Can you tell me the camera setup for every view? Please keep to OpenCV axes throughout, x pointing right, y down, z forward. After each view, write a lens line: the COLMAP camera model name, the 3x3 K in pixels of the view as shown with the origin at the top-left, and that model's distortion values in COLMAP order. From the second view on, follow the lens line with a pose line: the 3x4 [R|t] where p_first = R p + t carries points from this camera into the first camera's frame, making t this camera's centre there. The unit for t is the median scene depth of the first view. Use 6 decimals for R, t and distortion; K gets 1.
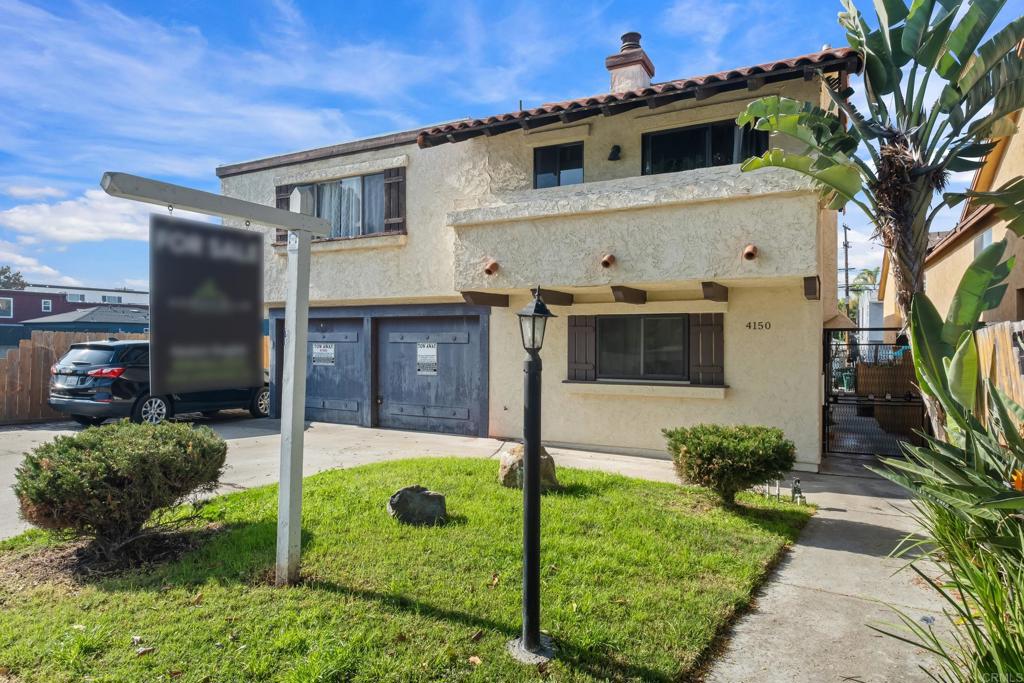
lens RADIAL K [[615.4, 0, 507.2], [0, 615.4, 334.4], [0, 0, 1]] dist [-0.009109, -0.001370]
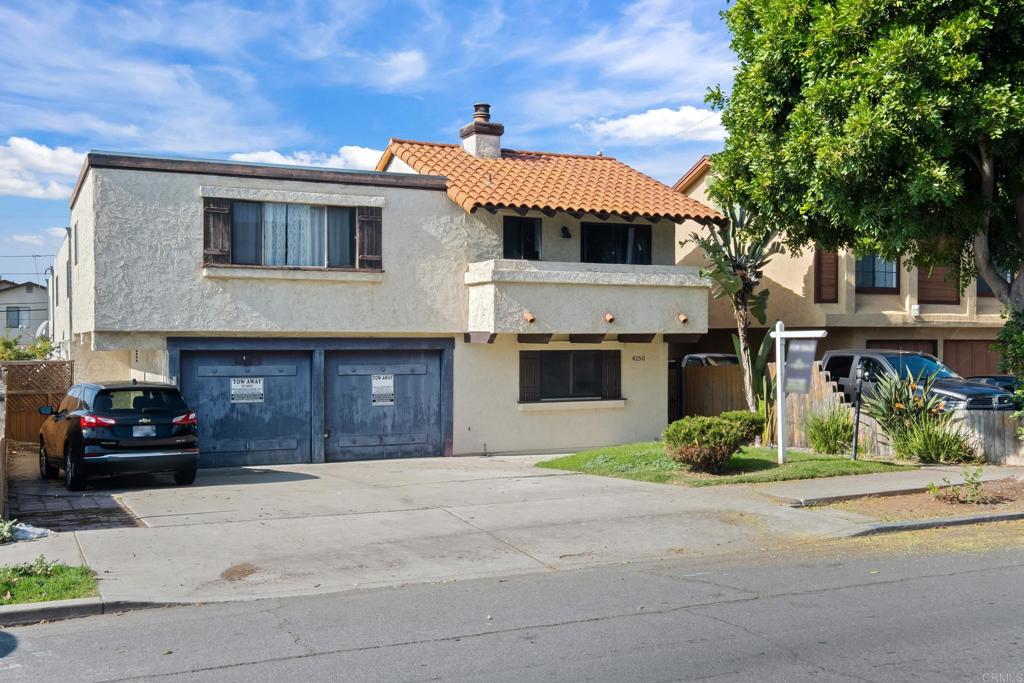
lens RADIAL K [[1036.9, 0, 509.9], [0, 1036.9, 348.7], [0, 0, 1]] dist [0.064546, 0.000000]
pose [[0.599484, -0.007114, 0.800355, -1.436090], [-0.002199, 0.999942, 0.010534, -0.050409], [-0.800384, -0.008075, 0.599434, -0.235443]]
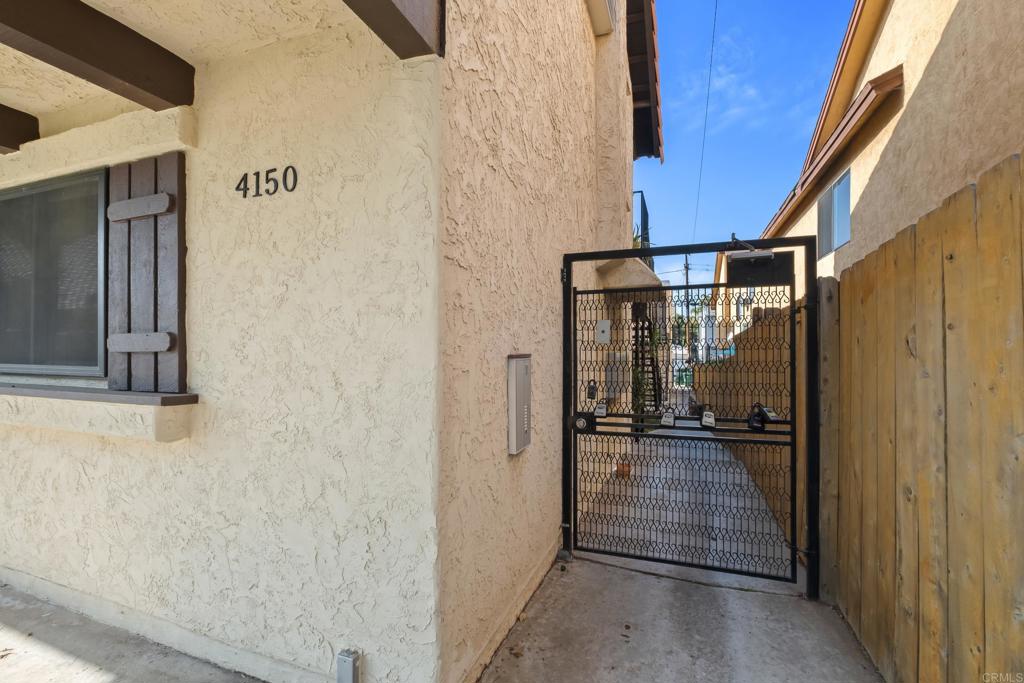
lens RADIAL K [[444.6, 0, 518.0], [0, 444.6, 341.1], [0, 0, 1]] dist [-0.012471, 0.001040]
pose [[0.992069, 0.004307, 0.125625, 0.380358], [-0.002457, 0.999886, -0.014879, 0.046670], [-0.125674, 0.014452, 0.991966, 0.600382]]
